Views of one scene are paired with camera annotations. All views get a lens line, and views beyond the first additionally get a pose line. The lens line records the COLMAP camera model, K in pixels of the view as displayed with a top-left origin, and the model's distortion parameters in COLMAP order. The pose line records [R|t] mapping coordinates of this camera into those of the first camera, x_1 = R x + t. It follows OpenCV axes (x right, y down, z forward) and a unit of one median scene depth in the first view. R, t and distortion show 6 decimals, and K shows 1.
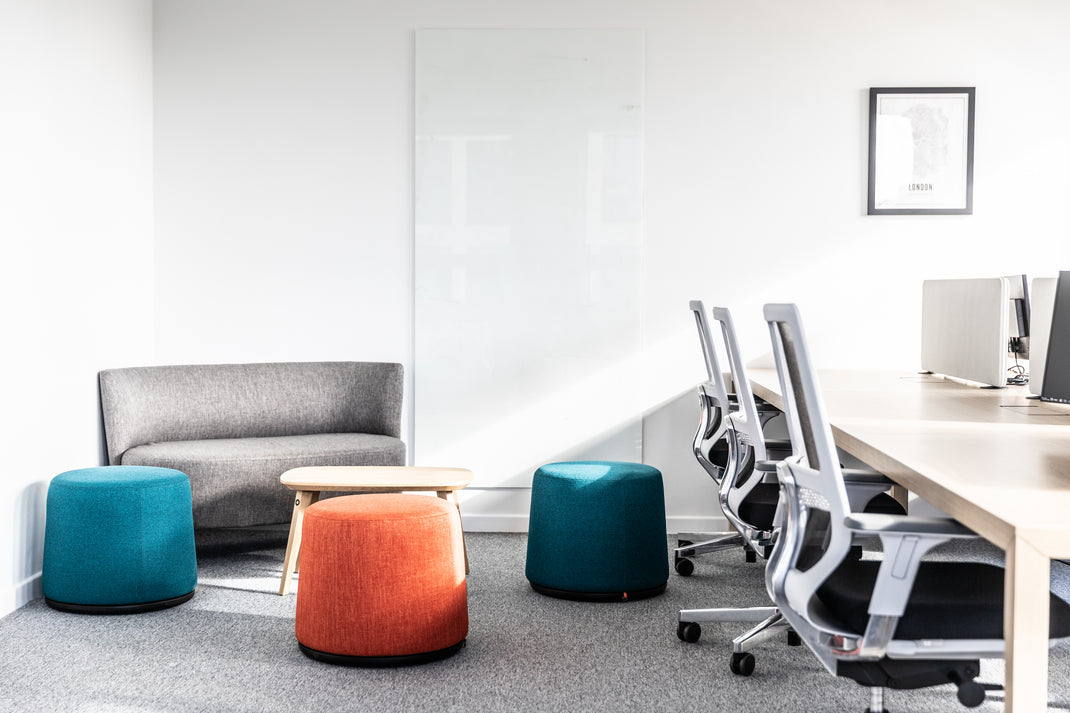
lens RADIAL K [[1854.7, 0, 535.0], [0, 1854.7, 356.5], [0, 0, 1]] dist [-0.040724, -0.113021]
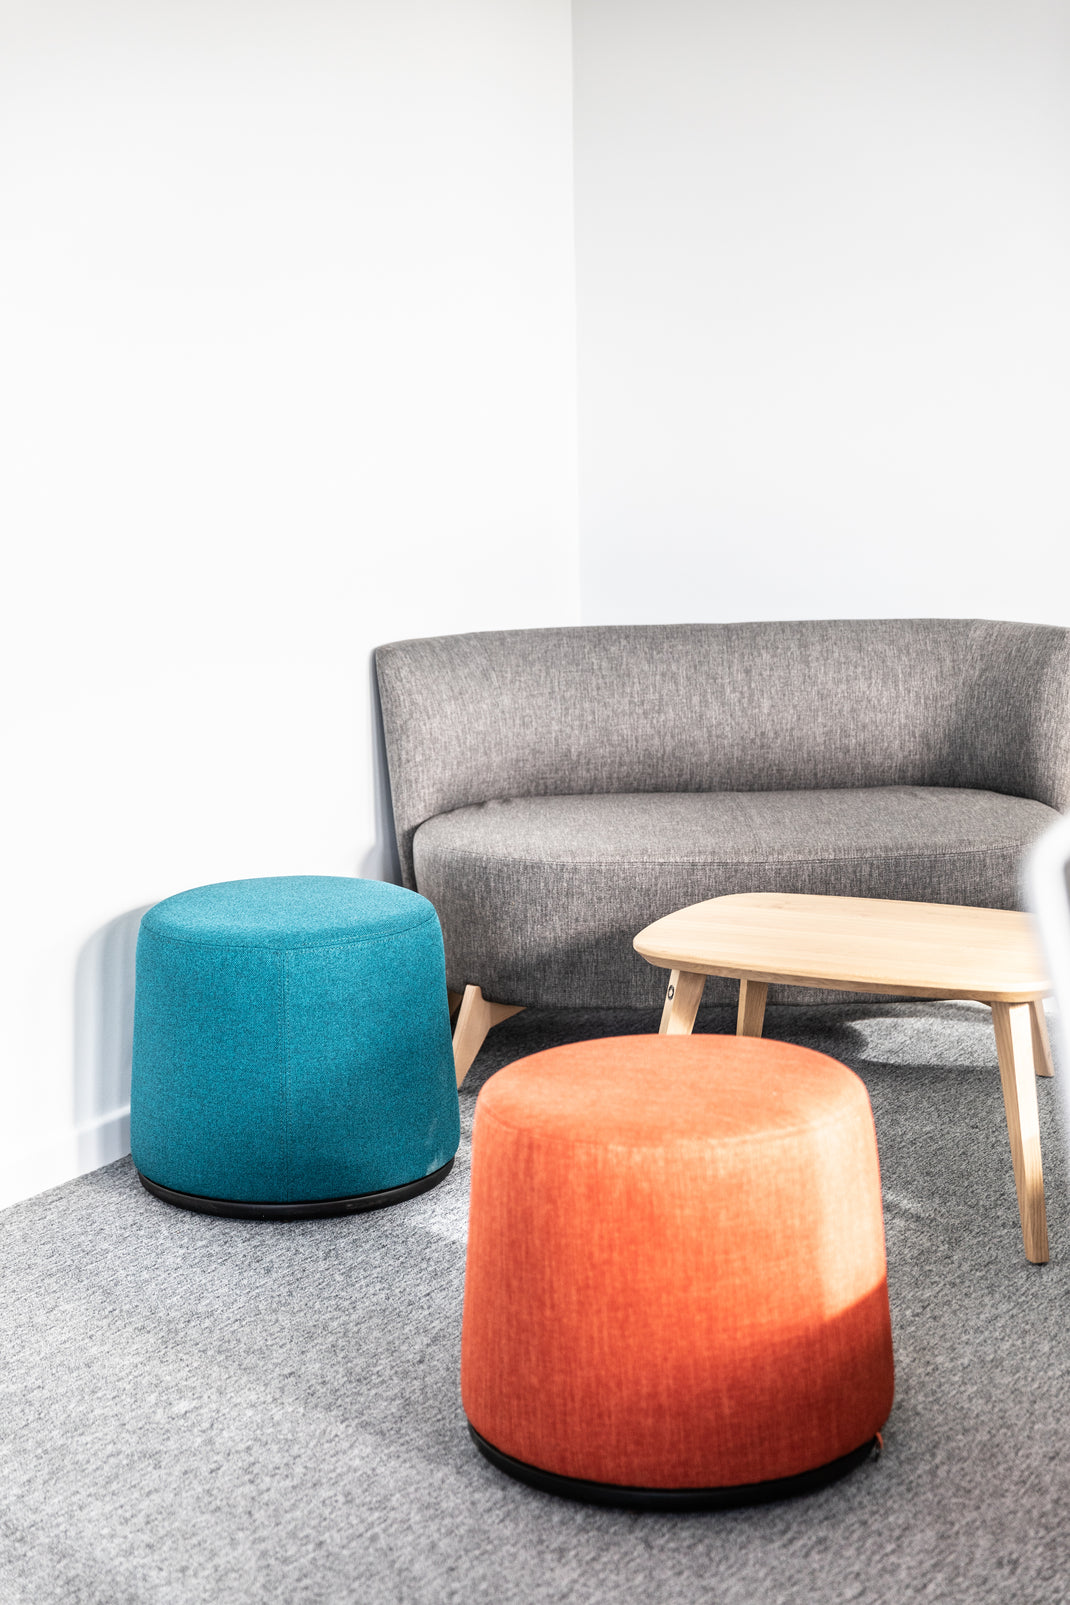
lens RADIAL K [[2782.0, 0, 535.0], [0, 2782.0, 802.5], [0, 0, 1]] dist [-0.040724, -0.113021]
pose [[0.844373, 0.068078, -0.531412, 0.172588], [0.012139, 0.989208, 0.146013, -0.055078], [0.535617, -0.129740, 0.834435, 0.433578]]
